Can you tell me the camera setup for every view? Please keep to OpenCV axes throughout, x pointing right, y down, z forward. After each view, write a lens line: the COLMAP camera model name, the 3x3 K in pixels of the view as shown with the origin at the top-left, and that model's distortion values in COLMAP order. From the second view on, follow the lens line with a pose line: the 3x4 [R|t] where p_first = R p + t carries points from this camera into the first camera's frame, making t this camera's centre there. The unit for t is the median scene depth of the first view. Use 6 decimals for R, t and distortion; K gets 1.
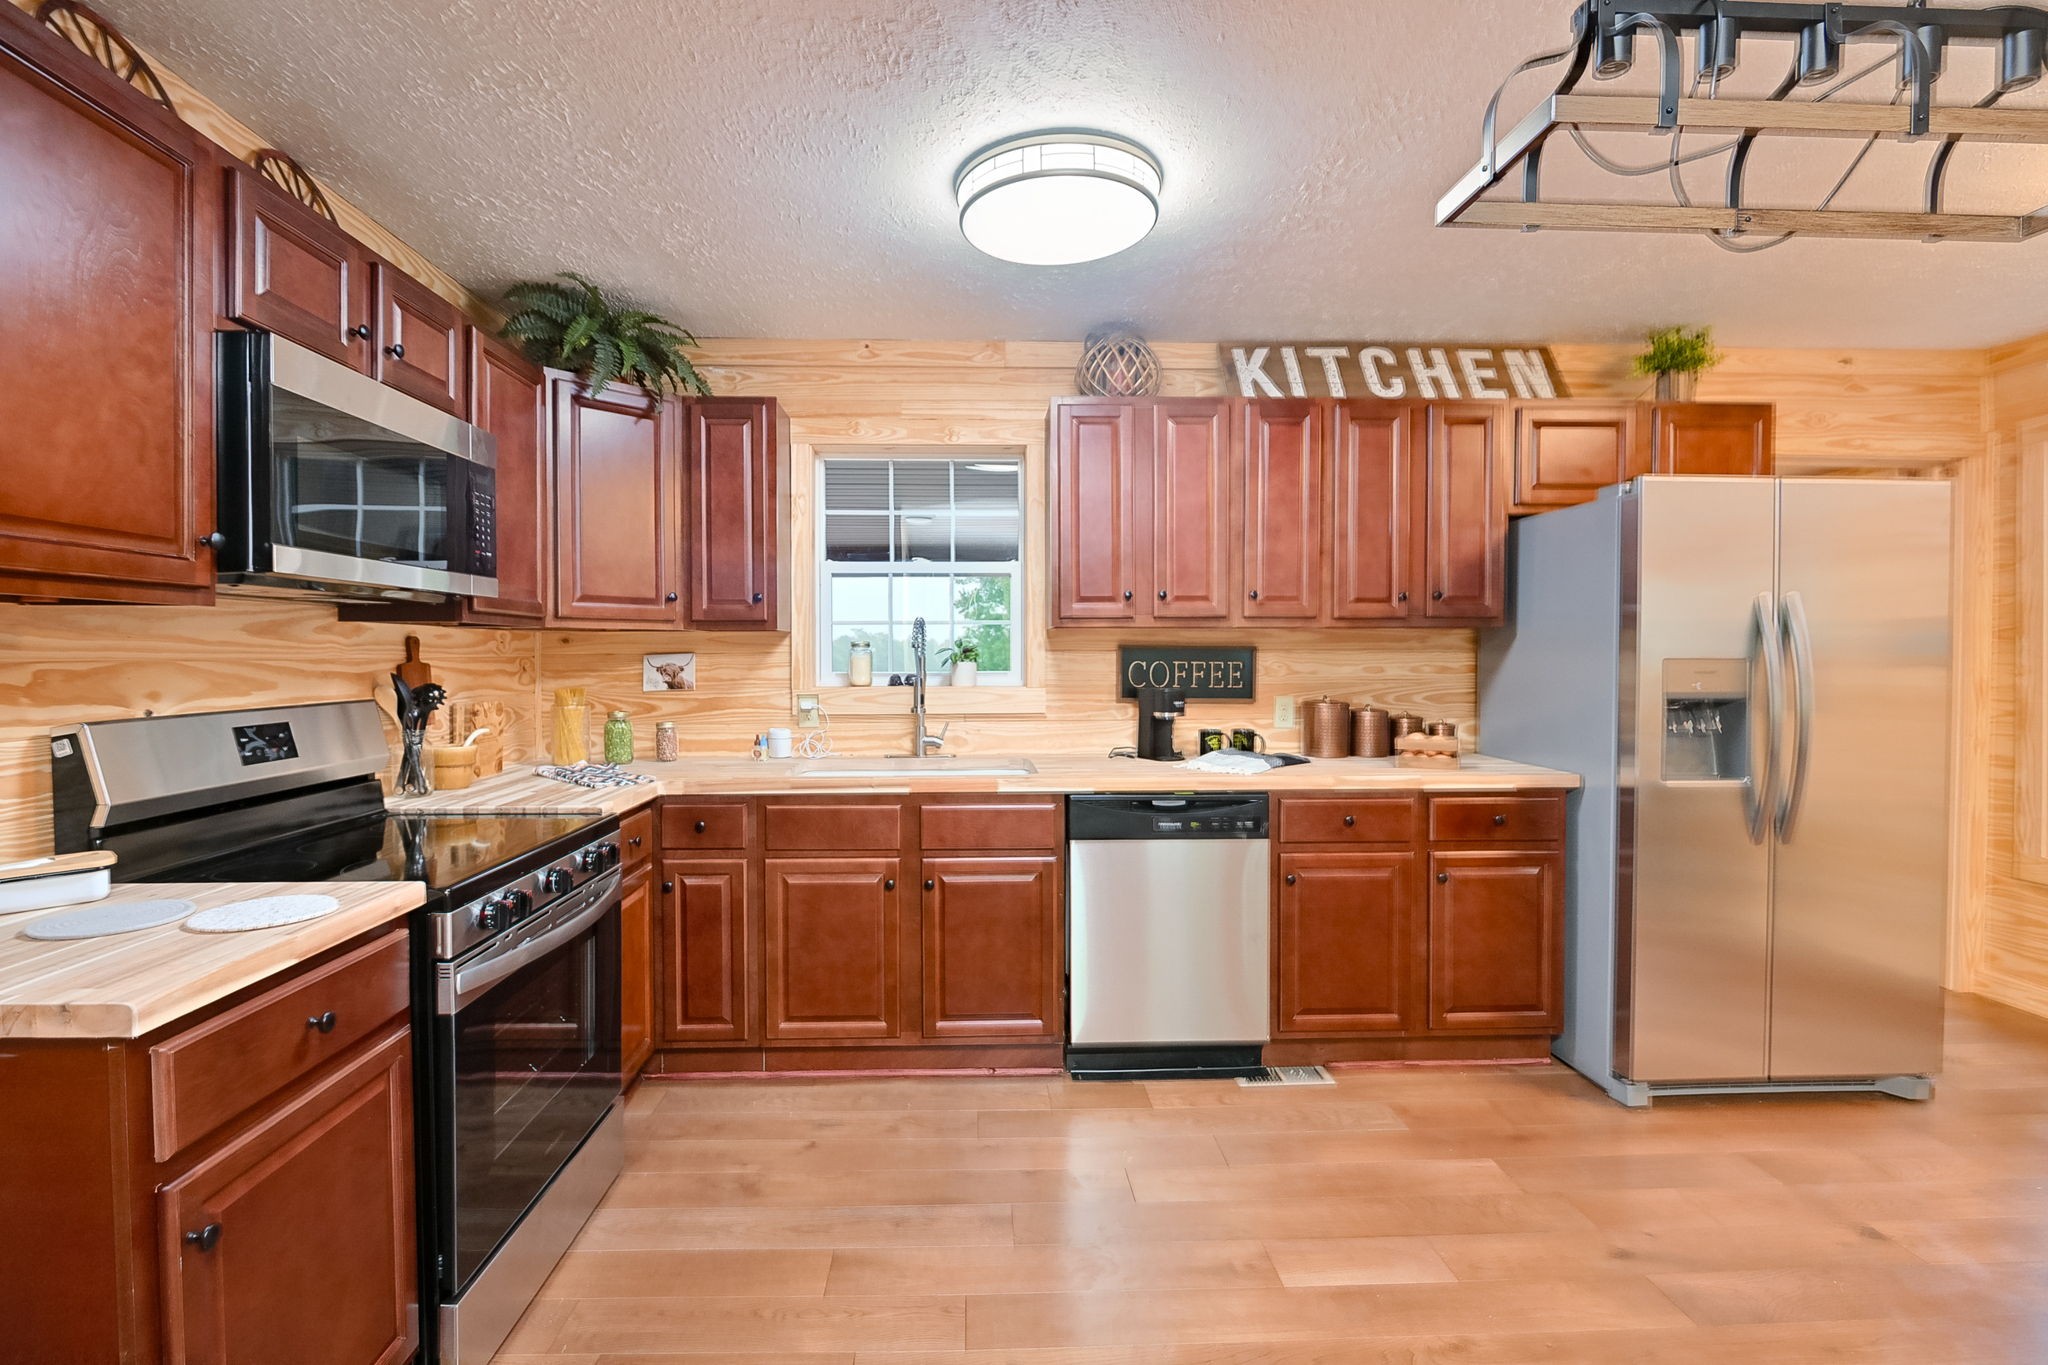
lens RADIAL K [[965.1, 0, 1000.2], [0, 965.1, 676.8], [0, 0, 1]] dist [-0.000064, -0.000275]
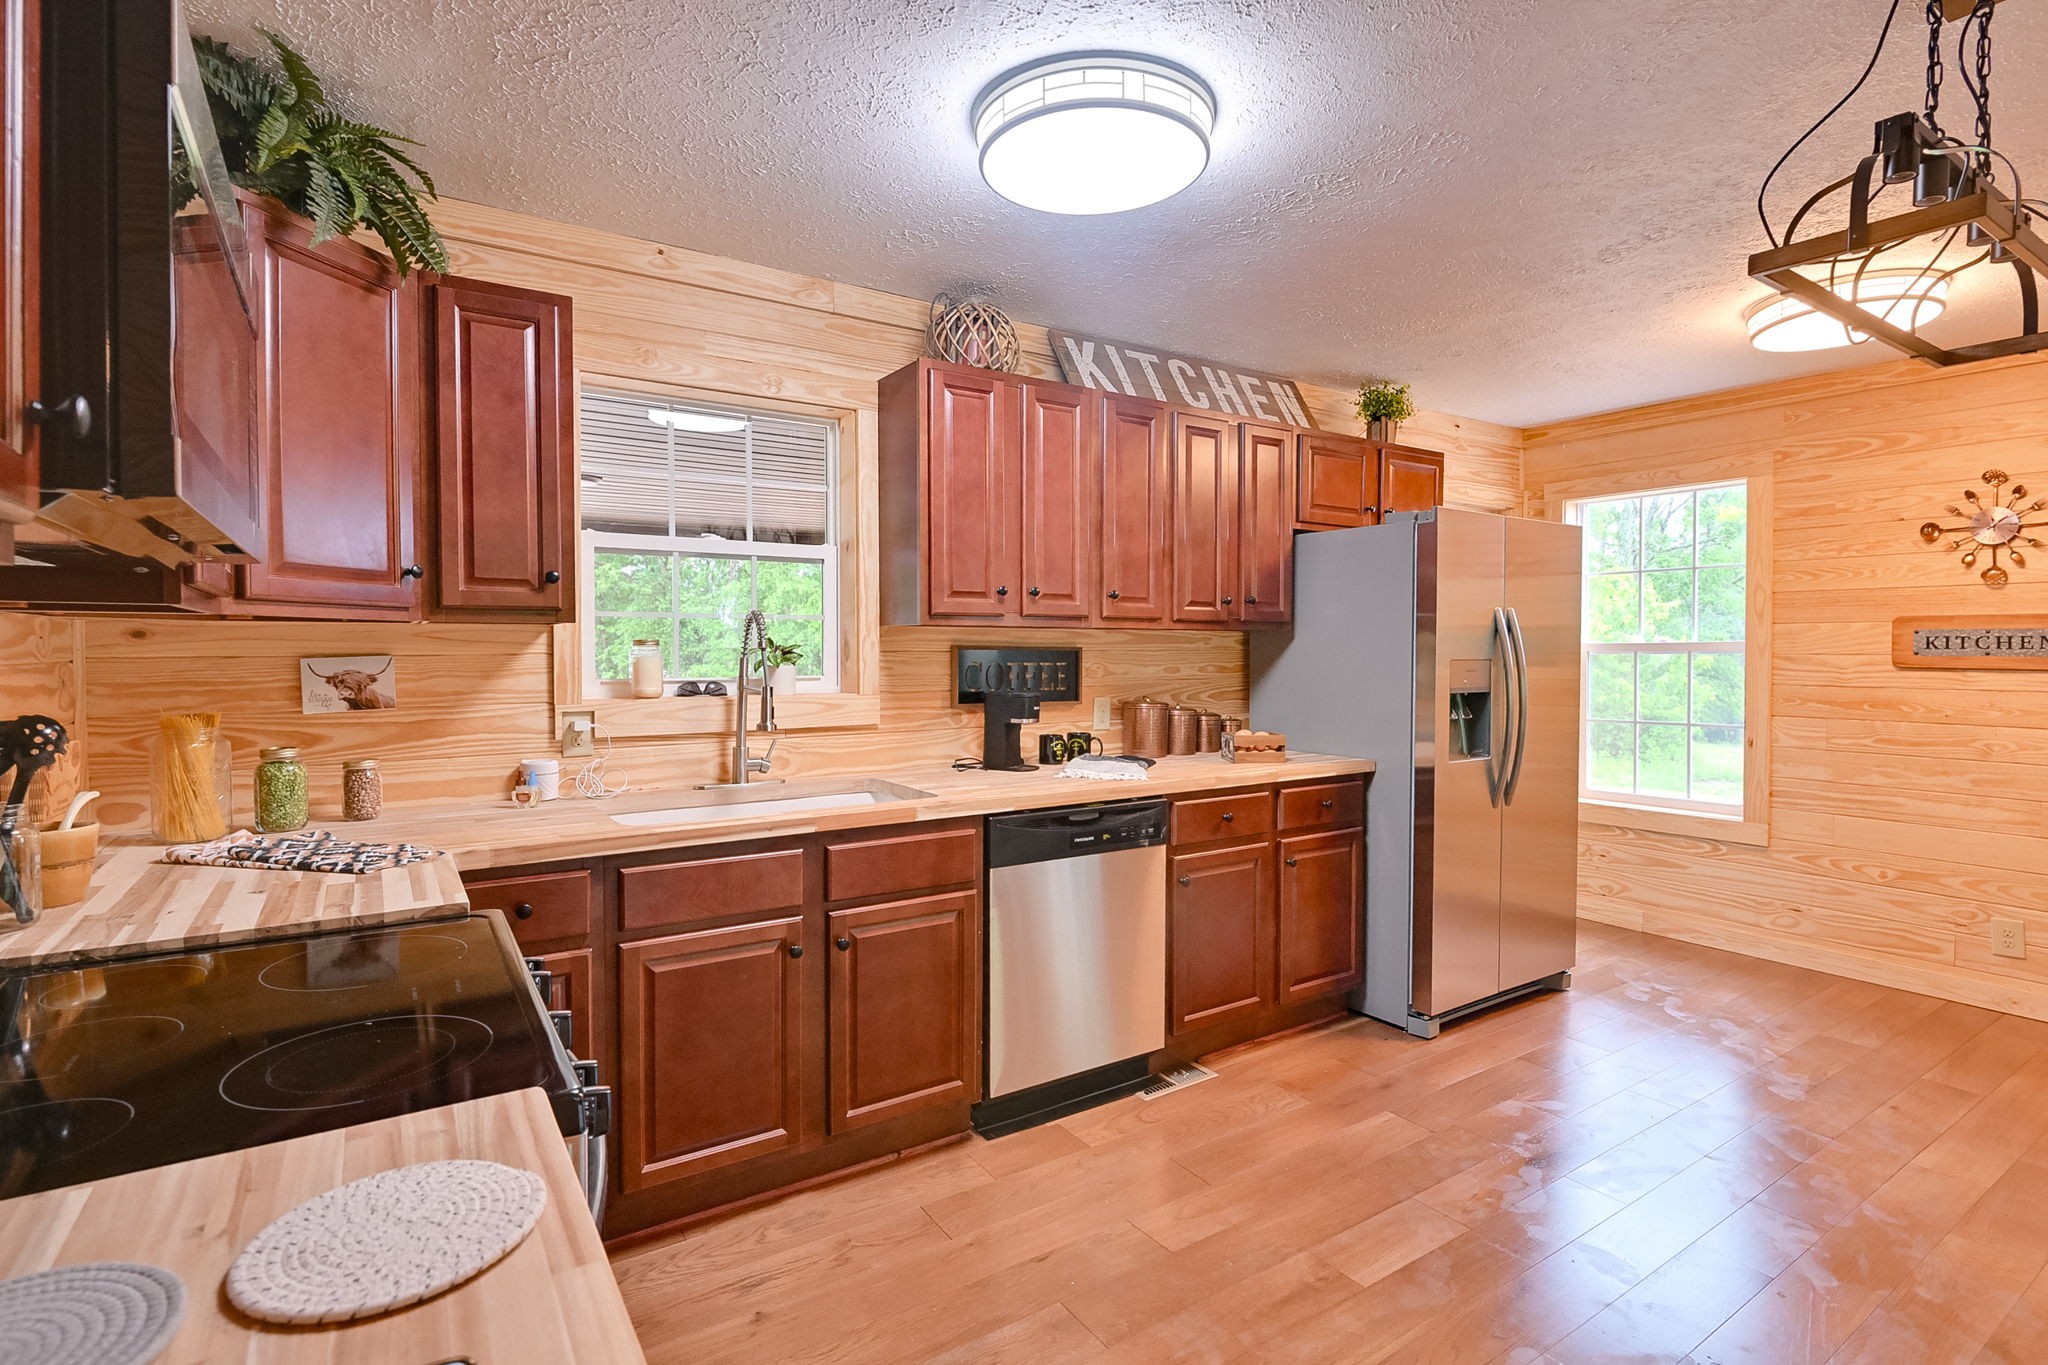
lens RADIAL K [[1002.8, 0, 1022.5], [0, 1002.8, 672.5], [0, 0, 1]] dist [-0.000046, -0.000313]
pose [[0.843165, -0.011932, 0.537522, -0.353873], [0.010868, 0.999928, 0.005149, -0.012172], [-0.537544, 0.001500, 0.843234, 0.192249]]
